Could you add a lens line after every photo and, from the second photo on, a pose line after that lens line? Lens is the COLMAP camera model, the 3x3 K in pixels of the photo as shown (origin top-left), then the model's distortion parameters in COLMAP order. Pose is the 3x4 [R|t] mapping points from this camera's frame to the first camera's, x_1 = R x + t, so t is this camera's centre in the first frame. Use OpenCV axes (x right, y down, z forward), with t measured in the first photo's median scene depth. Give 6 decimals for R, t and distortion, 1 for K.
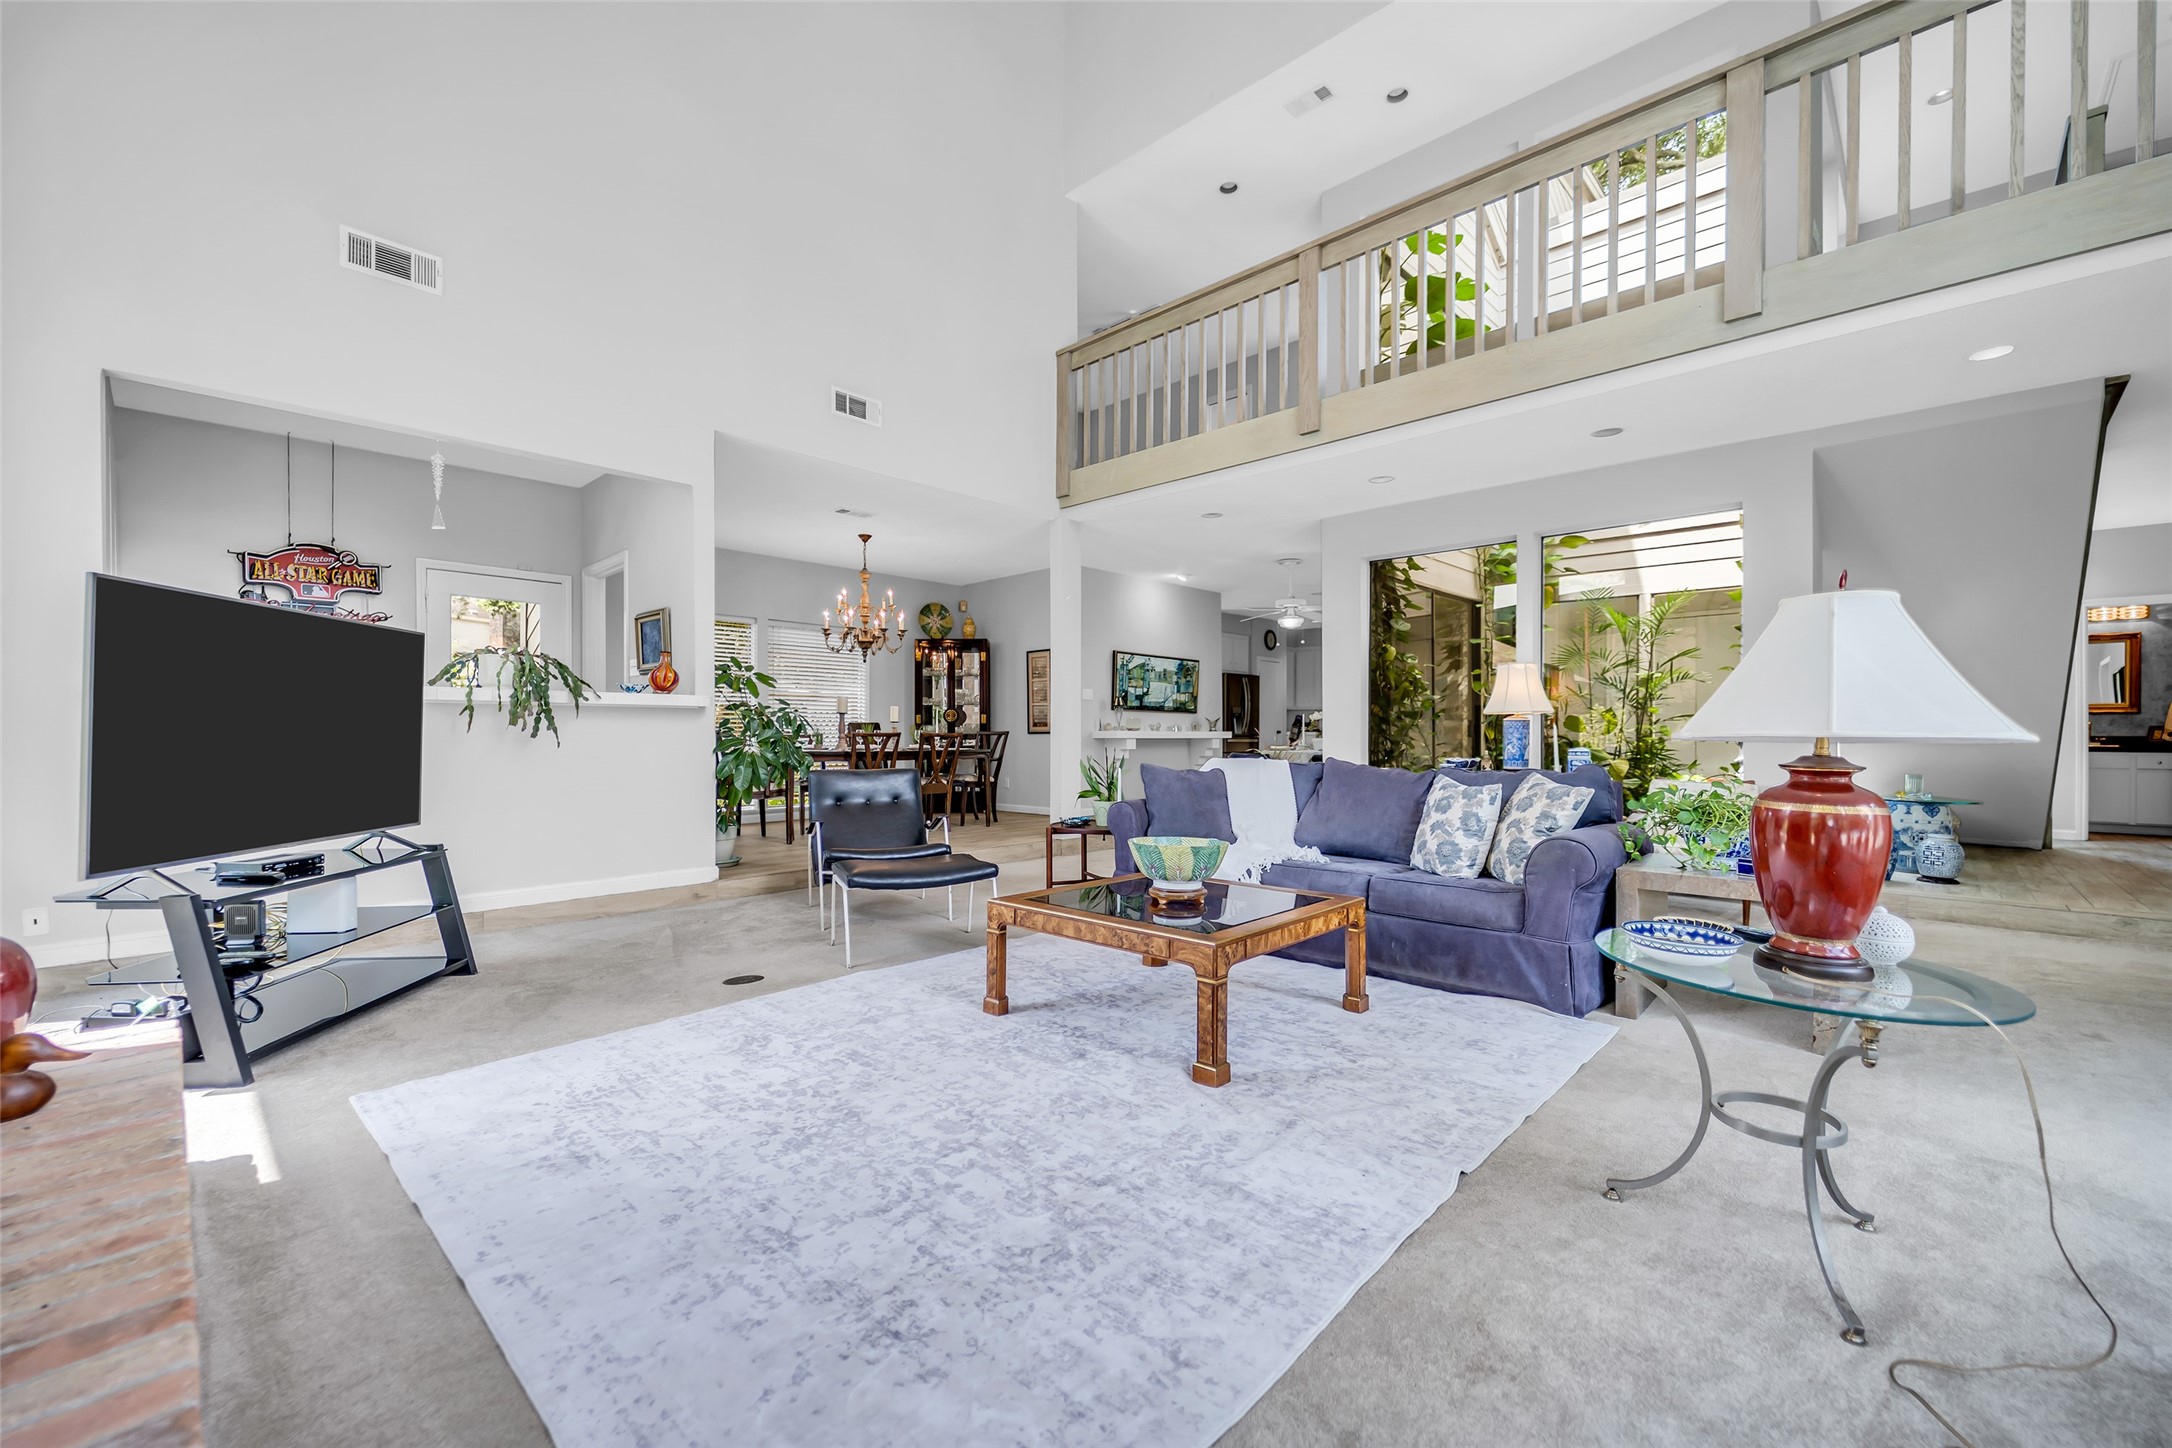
lens RADIAL K [[893.1, 0, 1085.3], [0, 893.1, 734.1], [0, 0, 1]] dist [0.000612, 0.000113]
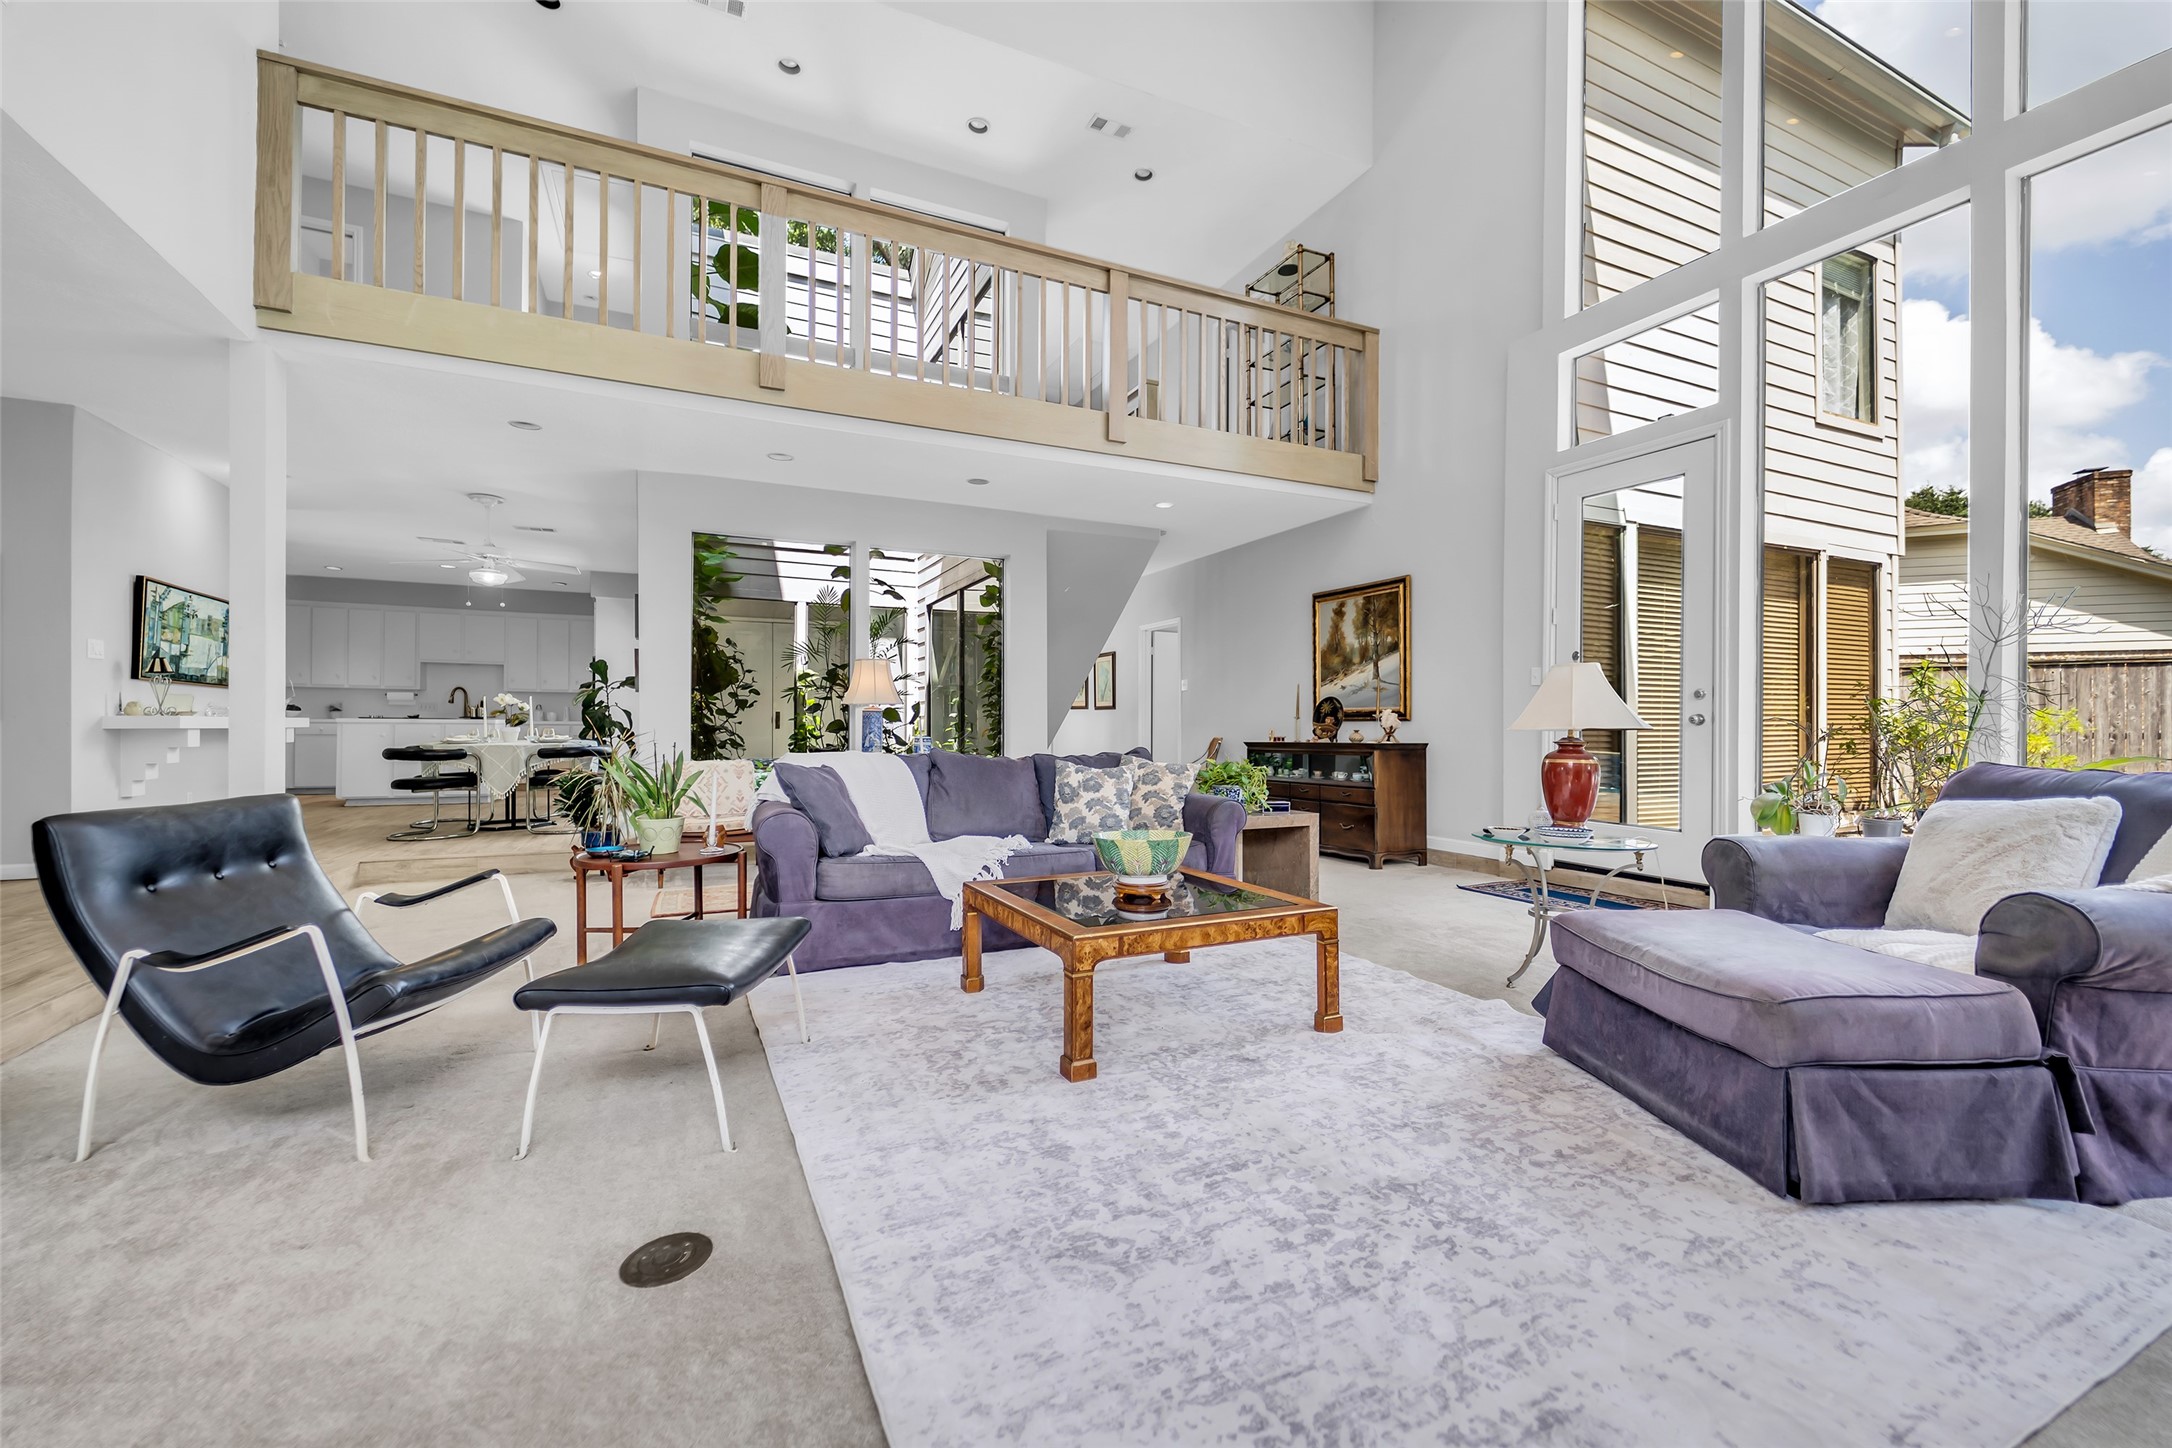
lens RADIAL K [[872.1, 0, 1072.6], [0, 872.1, 721.9], [0, 0, 1]] dist [-0.000637, -0.000417]
pose [[0.362765, 0.001056, 0.931880, -0.942638], [-0.003701, 0.999993, 0.000307, -0.006580], [-0.931873, -0.003560, 0.362766, 0.824802]]
